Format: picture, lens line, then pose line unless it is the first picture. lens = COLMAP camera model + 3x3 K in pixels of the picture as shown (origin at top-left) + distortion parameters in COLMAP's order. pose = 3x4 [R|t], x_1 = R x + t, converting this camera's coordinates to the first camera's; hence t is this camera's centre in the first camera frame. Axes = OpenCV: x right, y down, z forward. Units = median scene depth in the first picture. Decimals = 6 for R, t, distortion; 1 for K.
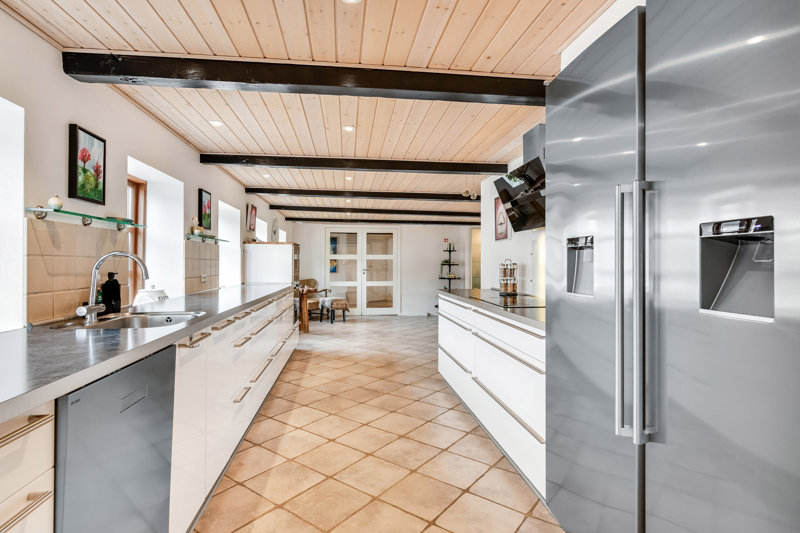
lens RADIAL K [[400.5, 0, 401.7], [0, 400.5, 262.1], [0, 0, 1]] dist [0.006259, 0.000365]
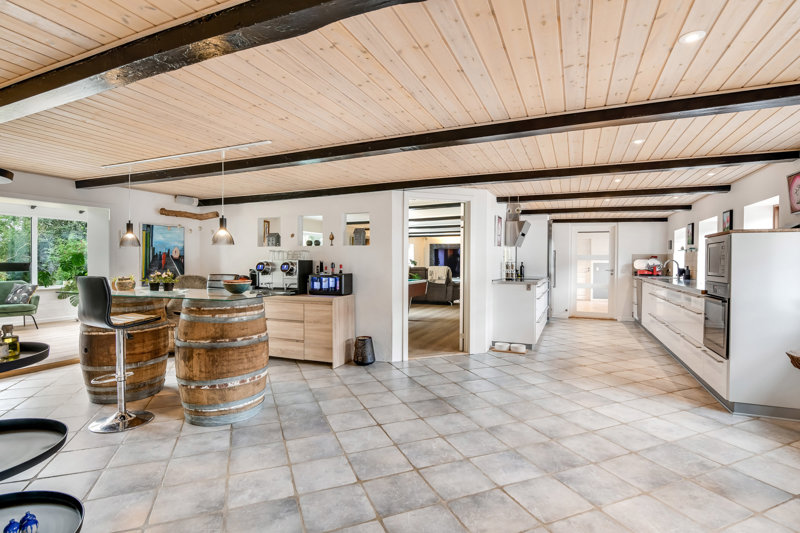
lens RADIAL K [[398.2, 0, 398.8], [0, 398.2, 267.2], [0, 0, 1]] dist [-0.013591, -0.000892]
pose [[-0.851680, -0.014194, 0.523869, -0.204328], [-0.008865, 0.999880, 0.012678, 0.007389], [-0.523986, 0.006153, -0.851704, 2.339828]]
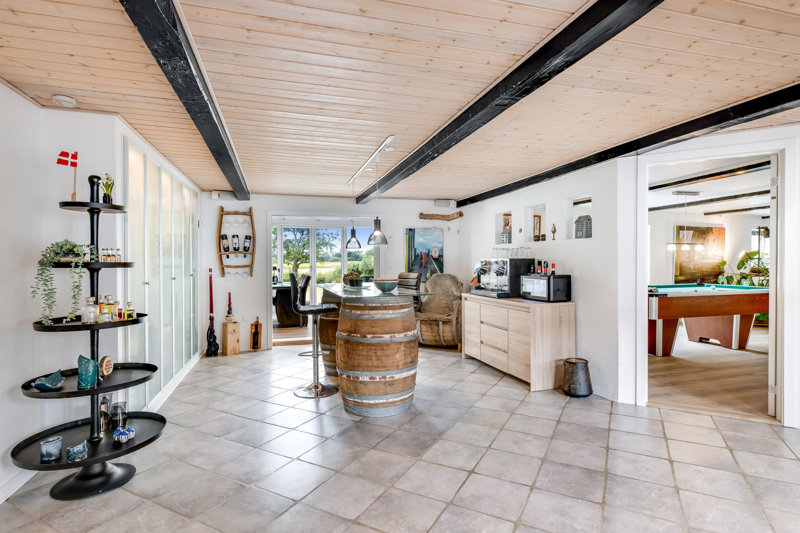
lens RADIAL K [[414.3, 0, 405.6], [0, 414.3, 265.4], [0, 0, 1]] dist [0.007084, 0.000762]
pose [[-0.149898, -0.015526, 0.988580, -0.355640], [-0.001436, 0.999879, 0.015485, 0.005715], [-0.988700, 0.000901, -0.149902, 1.923050]]
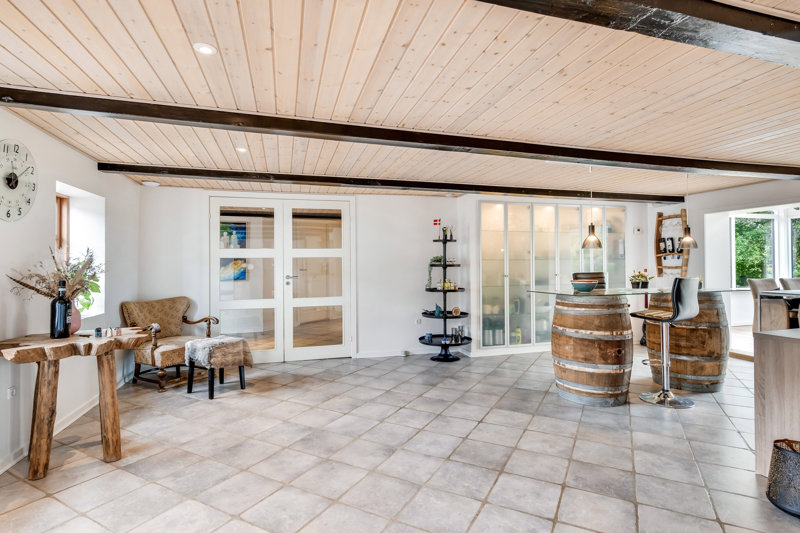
lens RADIAL K [[400.5, 0, 398.2], [0, 400.5, 262.5], [0, 0, 1]] dist [0.006259, 0.000365]
pose [[0.989457, -0.011415, 0.144377, -0.057883], [0.011443, 0.999934, 0.000639, 0.002445], [-0.144375, 0.001019, 0.989523, 1.023604]]
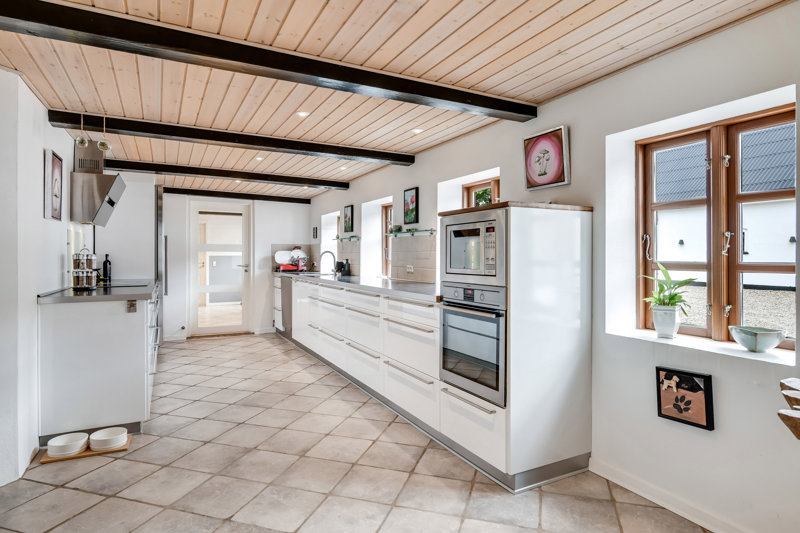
lens RADIAL K [[453.0, 0, 404.6], [0, 453.0, 259.4], [0, 0, 1]] dist [-0.004227, -0.002105]
pose [[-0.939303, -0.002414, -0.343079, -0.045647], [-0.003772, 0.999987, 0.003290, 0.008571], [0.343067, 0.004384, -0.939301, 1.827388]]
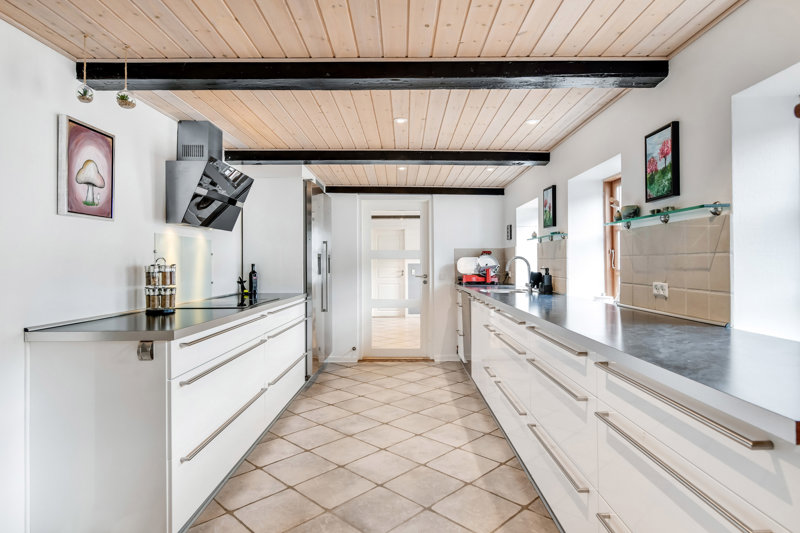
lens RADIAL K [[453.0, 0, 402.5], [0, 453.0, 260.2], [0, 0, 1]] dist [-0.004227, -0.002105]
pose [[-0.990193, 0.004817, 0.139626, -0.194609], [0.003580, 0.999952, -0.009107, 0.004022], [-0.139664, -0.008517, -0.990162, 1.408277]]
